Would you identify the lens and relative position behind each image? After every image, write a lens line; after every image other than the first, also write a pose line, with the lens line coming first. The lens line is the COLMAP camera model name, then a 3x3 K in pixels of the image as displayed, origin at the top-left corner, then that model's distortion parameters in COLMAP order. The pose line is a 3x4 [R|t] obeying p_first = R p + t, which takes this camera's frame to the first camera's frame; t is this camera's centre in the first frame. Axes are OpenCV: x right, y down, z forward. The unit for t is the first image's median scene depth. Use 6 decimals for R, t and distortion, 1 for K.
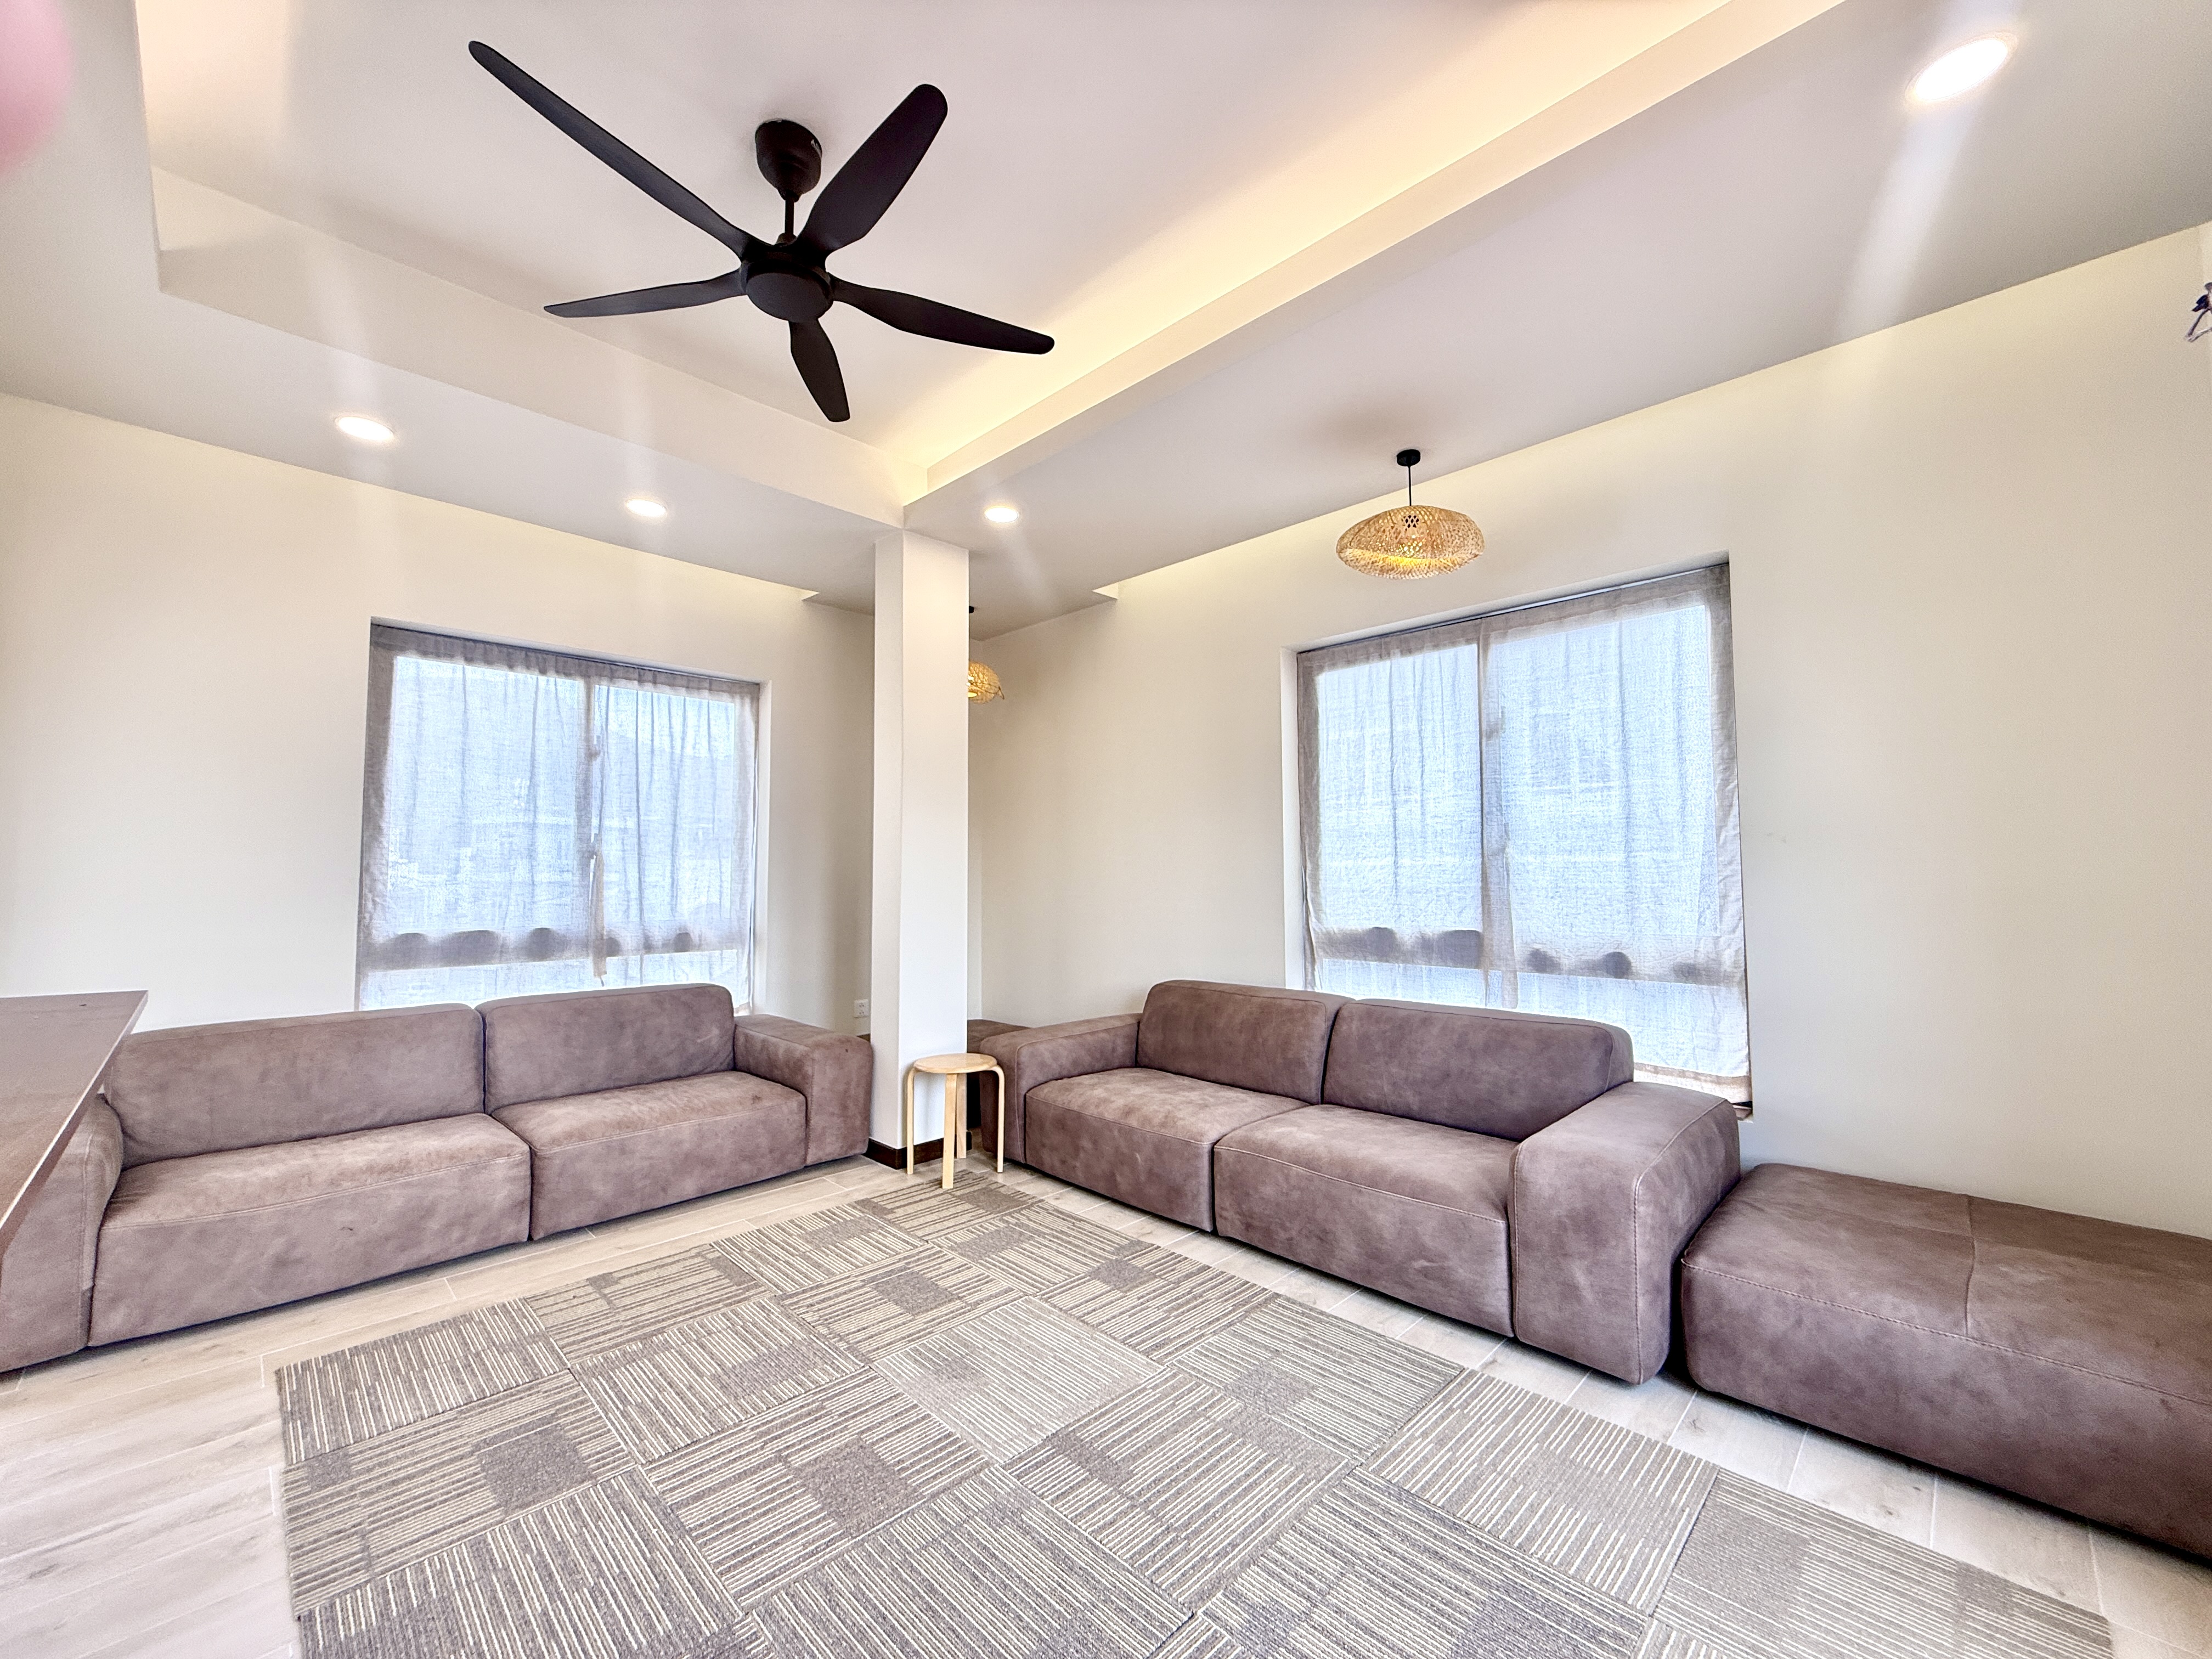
lens RADIAL K [[878.5, 0, 1098.8], [0, 878.5, 830.3], [0, 0, 1]] dist [0.000109, 0.000074]
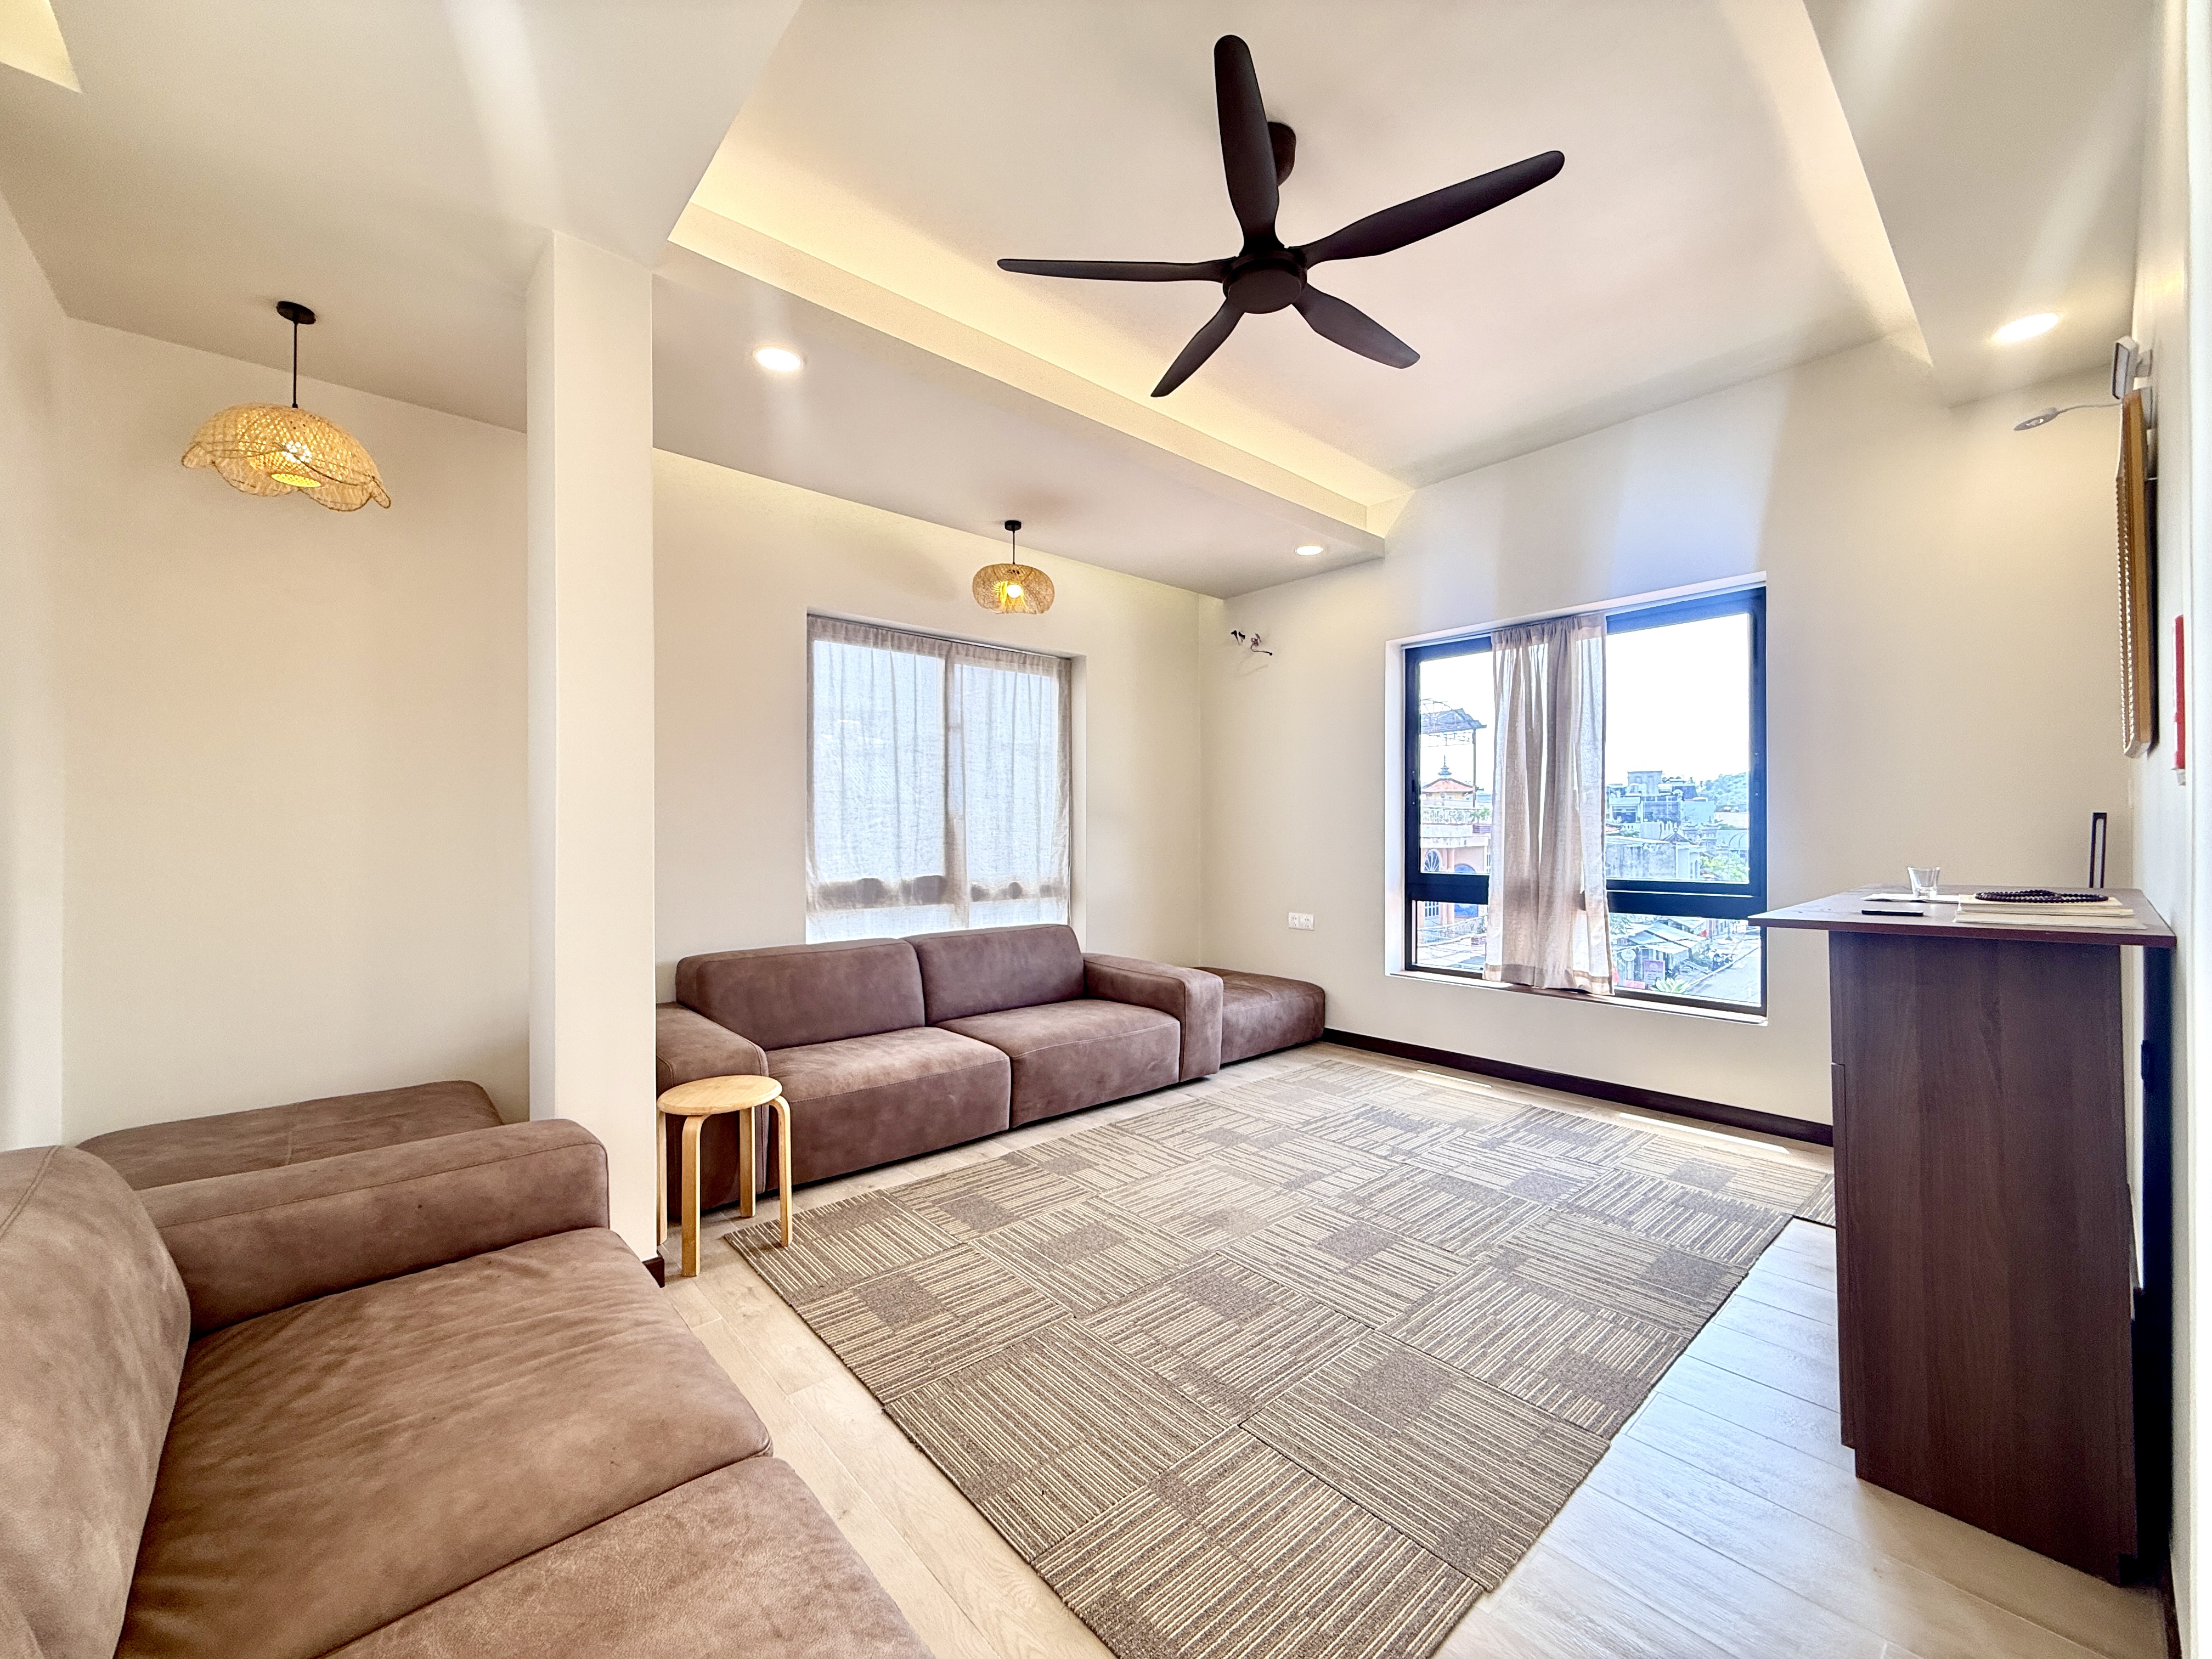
lens RADIAL K [[878.5, 0, 1098.8], [0, 878.5, 830.3], [0, 0, 1]] dist [0.000109, 0.000074]
pose [[0.064276, 0.007173, 0.997906, -1.117158], [-0.053892, 0.998540, -0.003706, 0.048117], [-0.996476, -0.053541, 0.064568, 0.858025]]
